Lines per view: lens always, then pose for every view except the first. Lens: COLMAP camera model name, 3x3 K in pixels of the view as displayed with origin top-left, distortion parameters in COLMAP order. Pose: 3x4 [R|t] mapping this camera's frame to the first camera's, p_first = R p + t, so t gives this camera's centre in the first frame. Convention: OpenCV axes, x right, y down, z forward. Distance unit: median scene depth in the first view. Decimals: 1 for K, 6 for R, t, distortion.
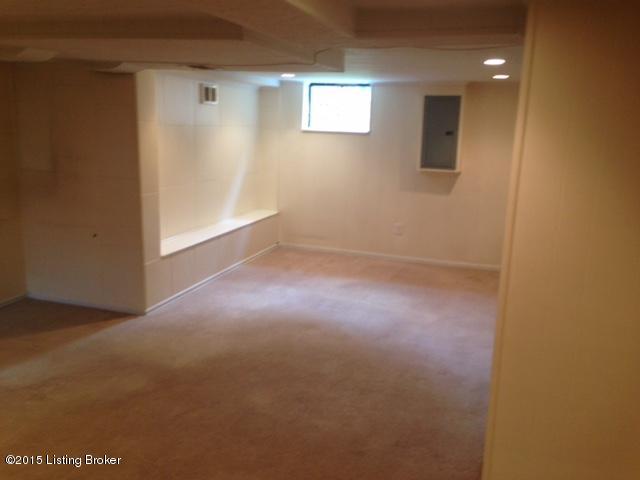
lens RADIAL K [[557.9, 0, 320.0], [0, 557.9, 240.0], [0, 0, 1]] dist [0.000642, -0.000484]
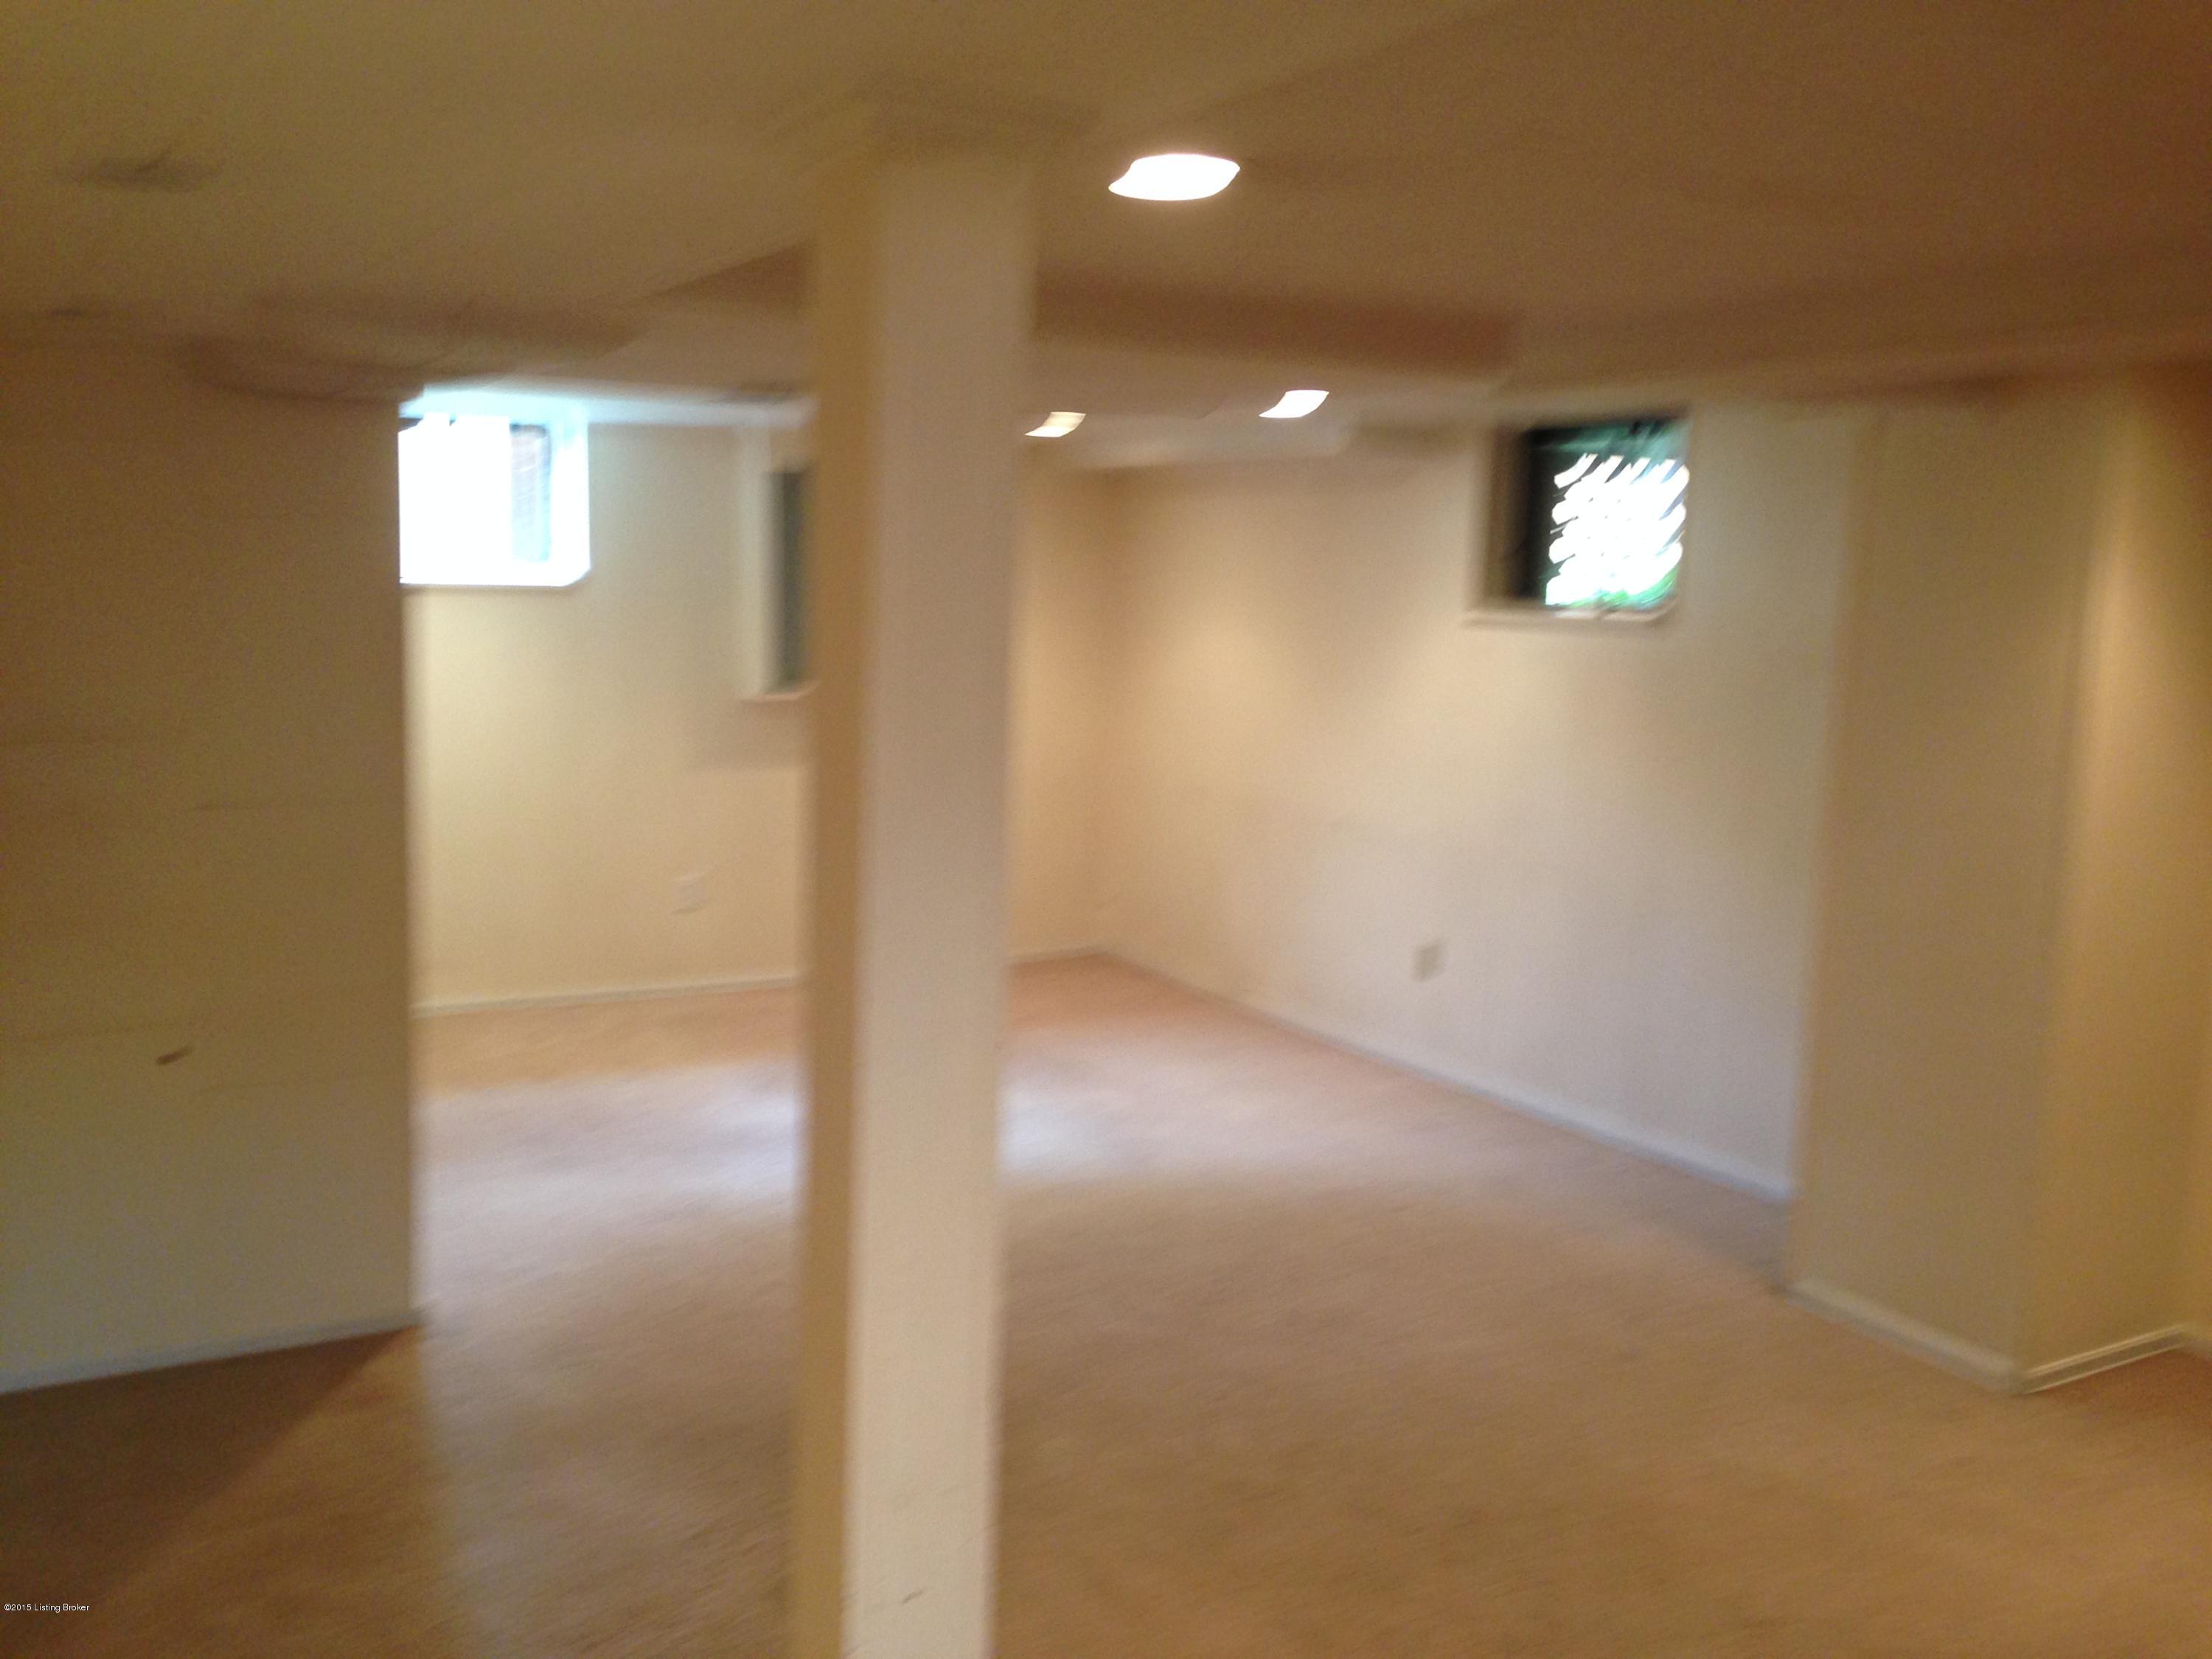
lens RADIAL K [[1928.1, 0, 1106.0], [0, 1928.1, 829.5], [0, 0, 1]] dist [0.000642, -0.000484]
pose [[0.679156, -0.117731, 0.724490, -0.498647], [0.152512, 0.988145, 0.017606, -0.039788], [-0.717974, 0.098536, 0.689060, 0.098412]]
